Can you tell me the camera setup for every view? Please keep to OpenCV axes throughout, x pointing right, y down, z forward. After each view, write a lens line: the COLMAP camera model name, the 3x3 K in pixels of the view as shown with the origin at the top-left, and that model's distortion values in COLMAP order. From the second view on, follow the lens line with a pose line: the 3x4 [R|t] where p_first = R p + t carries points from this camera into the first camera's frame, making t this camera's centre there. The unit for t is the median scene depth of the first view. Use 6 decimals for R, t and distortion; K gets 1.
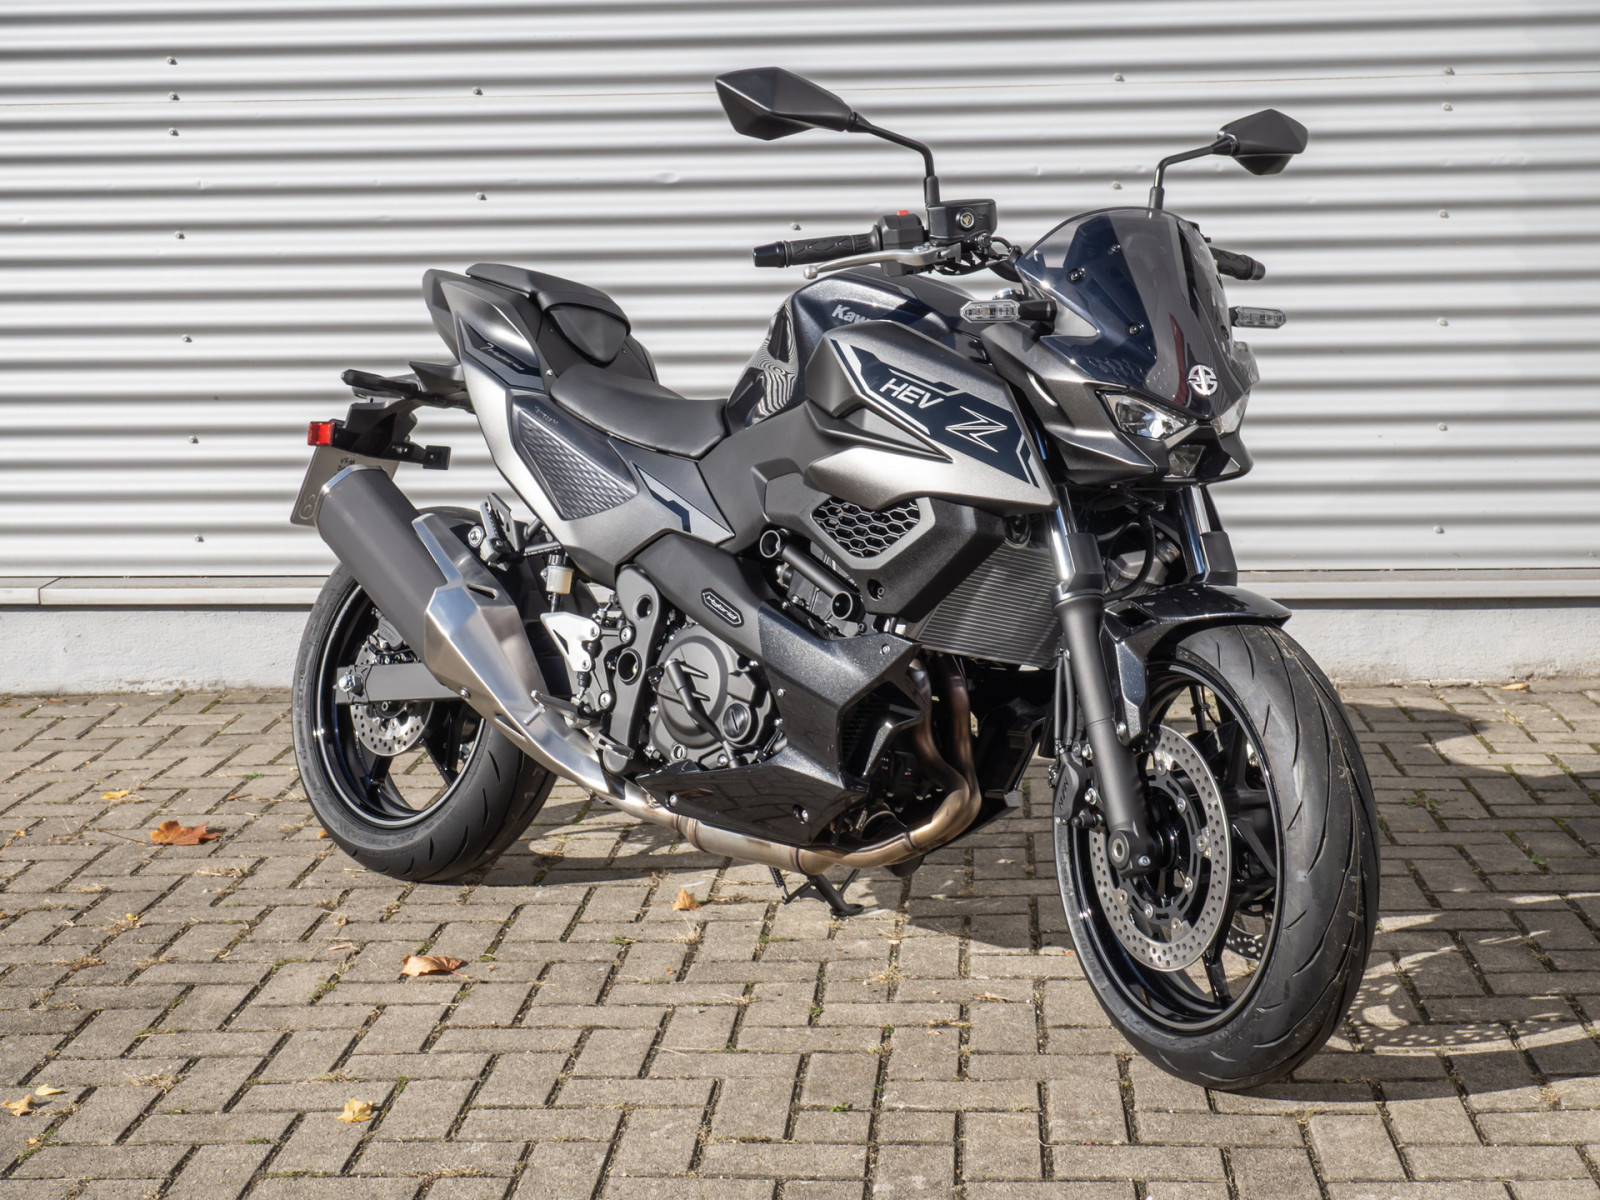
lens RADIAL K [[2522.5, 0, 805.6], [0, 2522.5, 599.3], [0, 0, 1]] dist [0.008161, 0.000000]
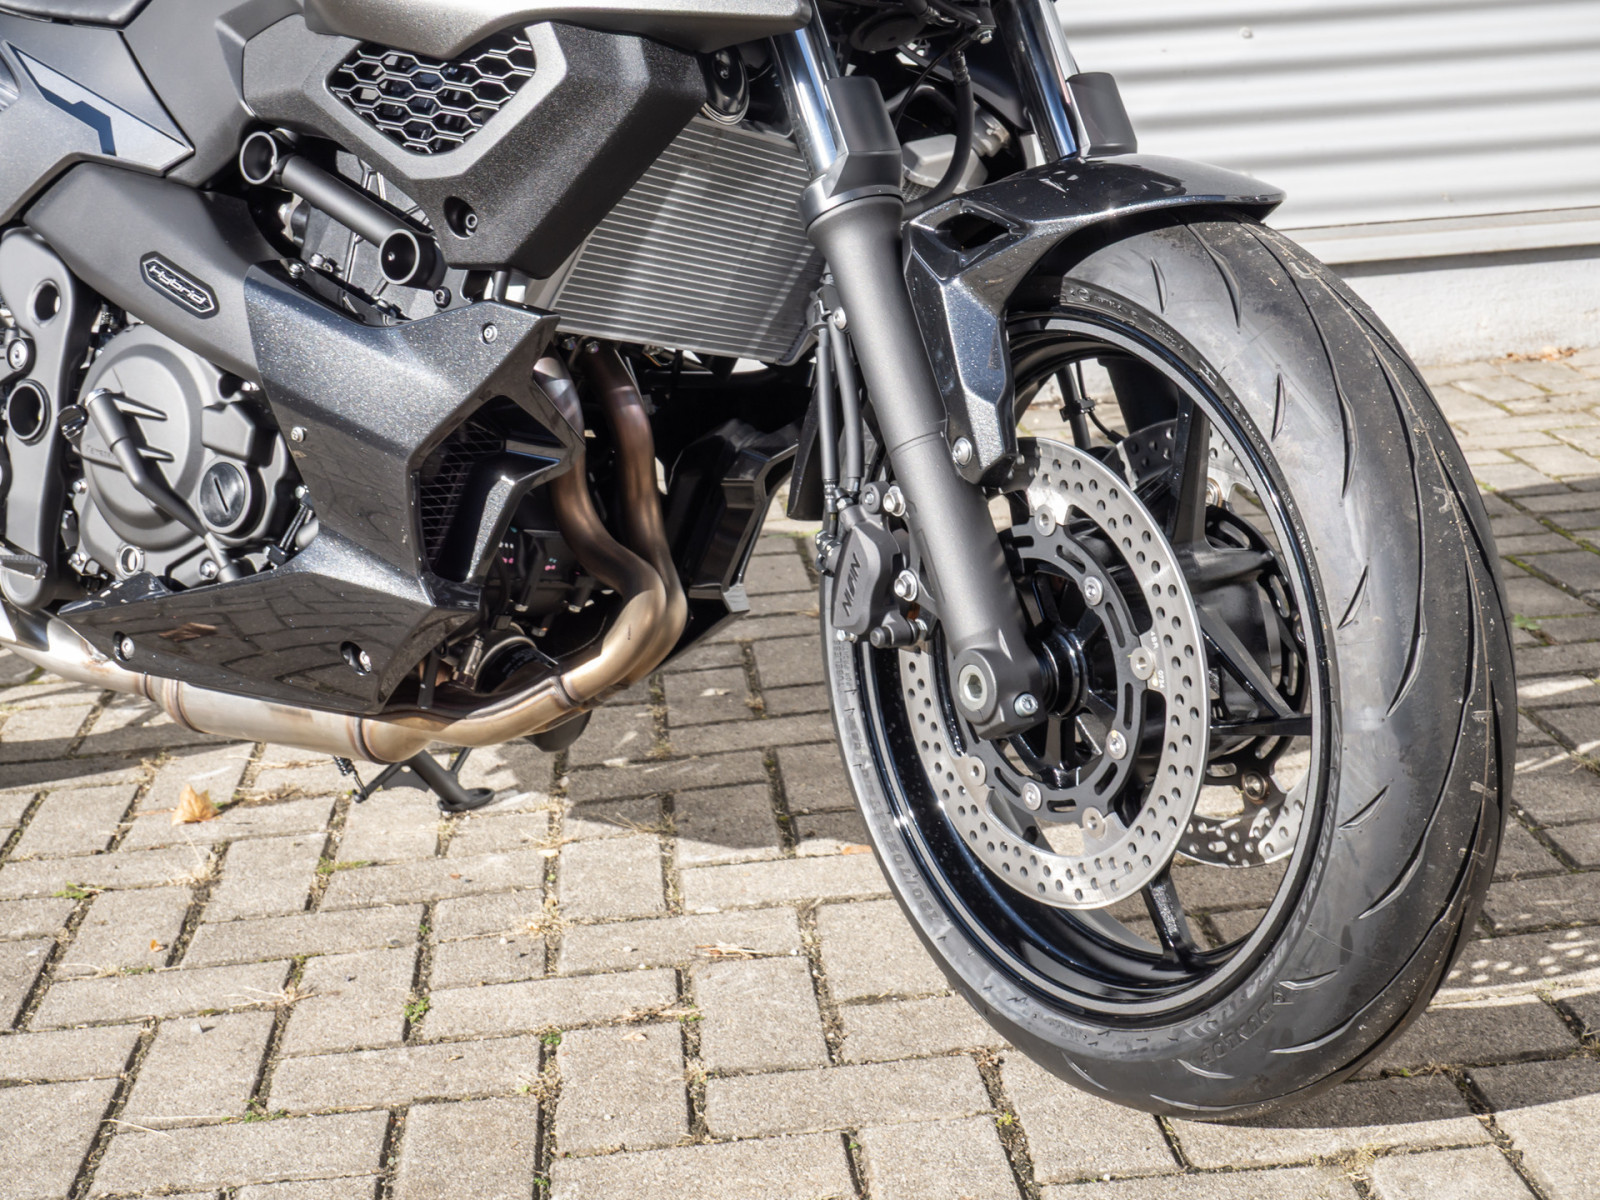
lens RADIAL K [[2579.7, 0, 792.4], [0, 2579.7, 646.4], [0, 0, 1]] dist [0.043081, 0.000000]
pose [[0.988060, -0.080329, 0.131472, 0.017832], [0.066129, 0.991836, 0.109030, 0.029197], [-0.139157, -0.099034, 0.985306, 0.452120]]
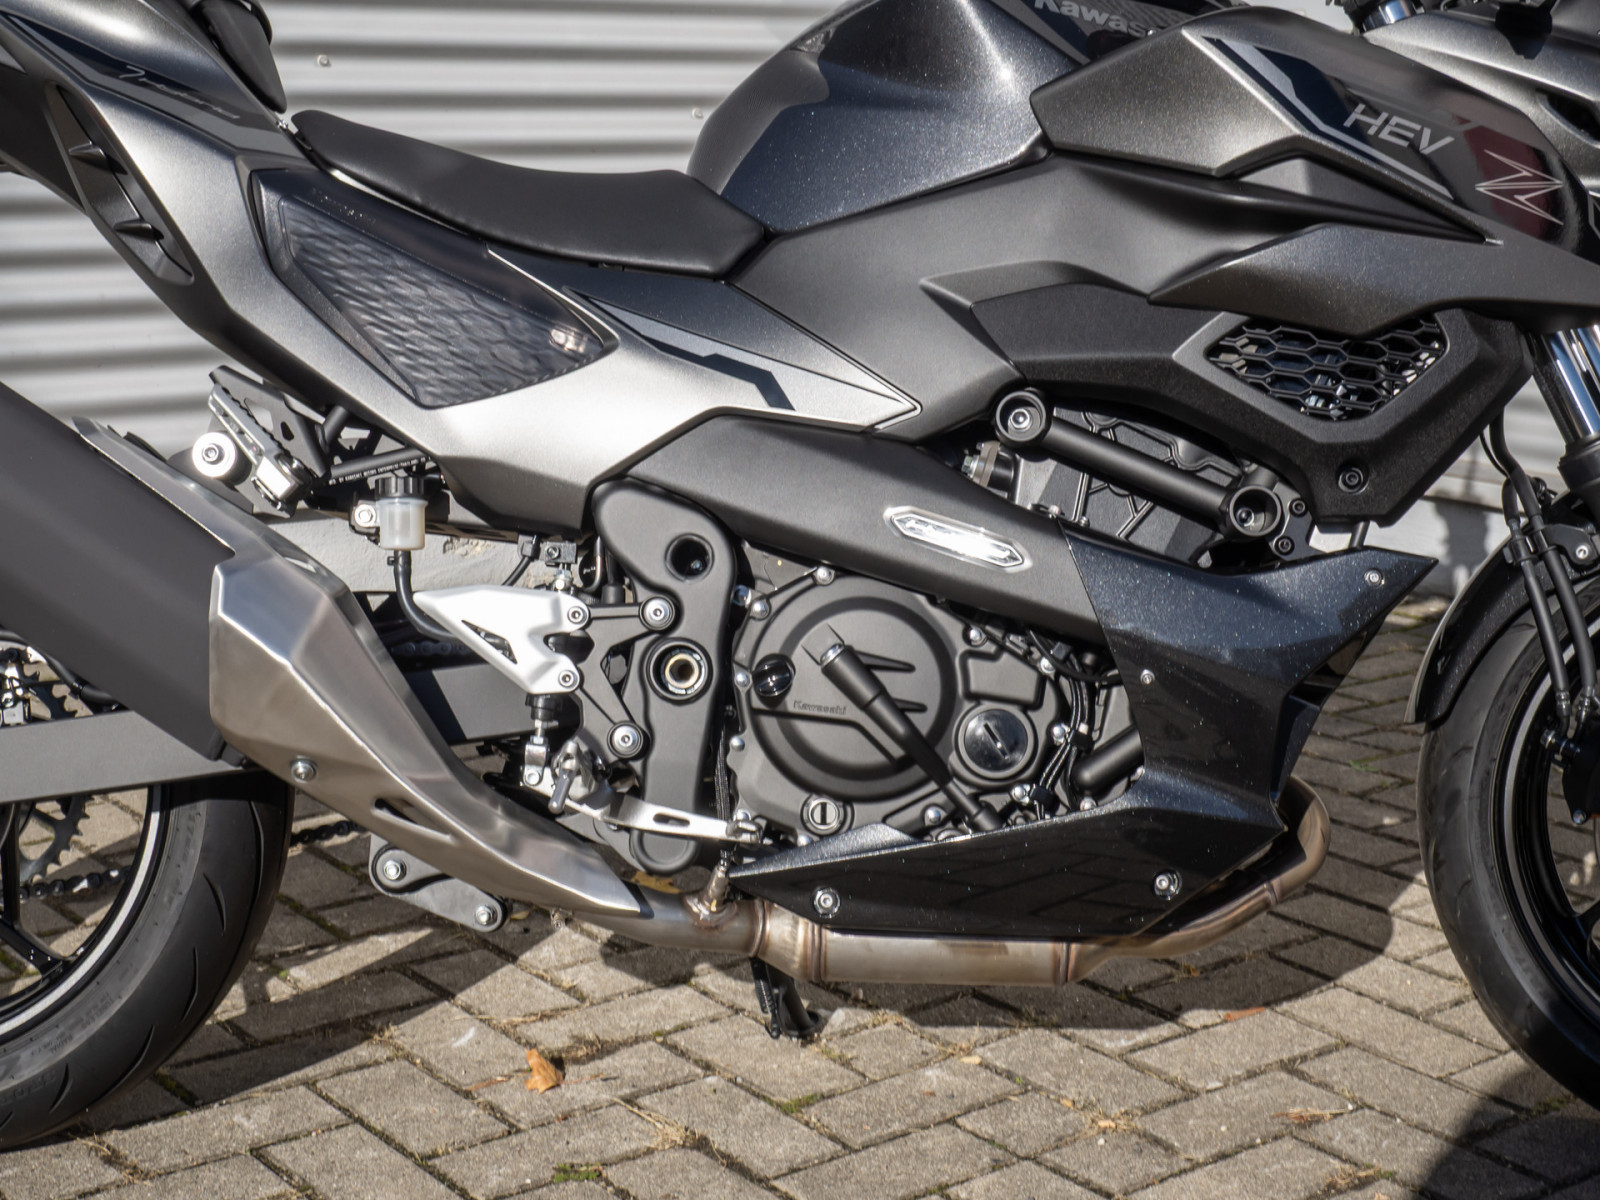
lens RADIAL K [[2579.7, 0, 787.7], [0, 2579.7, 609.9], [0, 0, 1]] dist [0.043081, 0.000000]
pose [[0.744387, -0.116491, 0.657509, -0.448093], [0.081763, 0.993157, 0.083391, -0.032446], [-0.662724, -0.008316, 0.748818, 0.629792]]
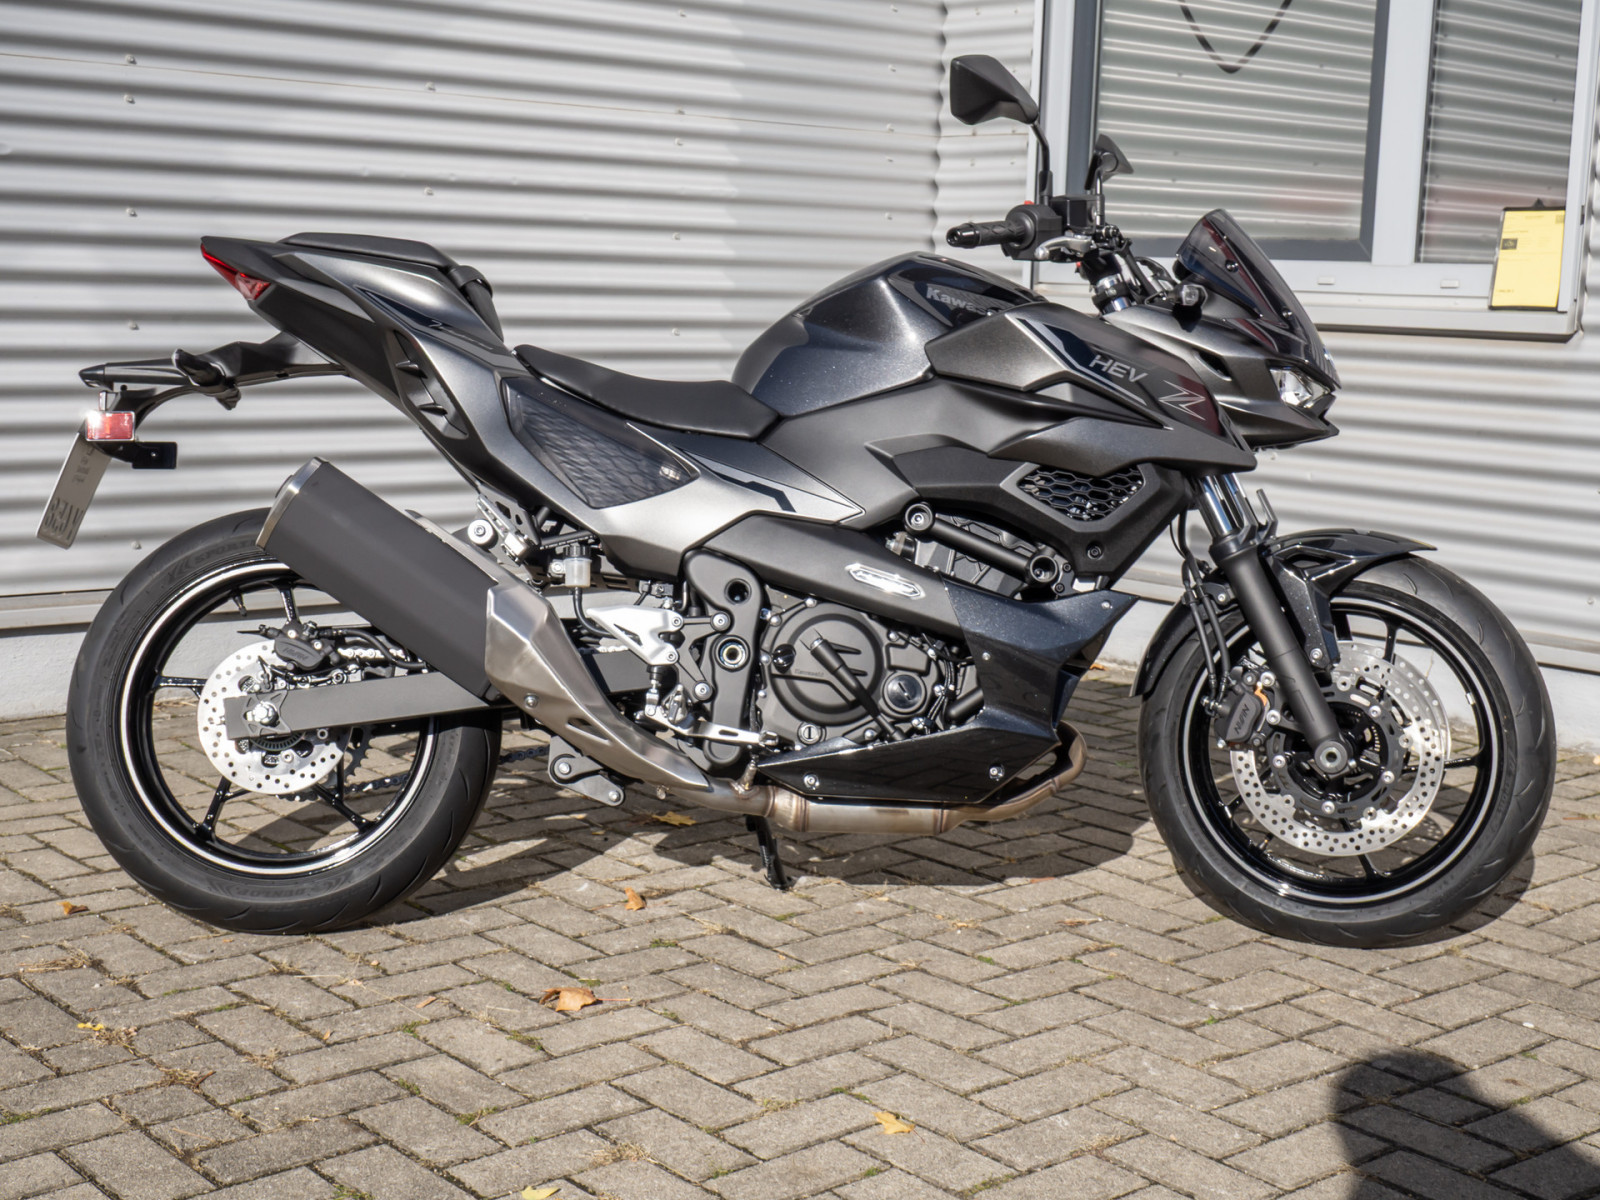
lens RADIAL K [[2360.0, 0, 795.6], [0, 2360.0, 603.5], [0, 0, 1]] dist [-0.009863, 0.000000]
pose [[0.705534, -0.063016, 0.705869, -0.758728], [0.067713, 0.997476, 0.021368, -0.011230], [-0.705434, 0.032721, 0.708020, 0.368253]]
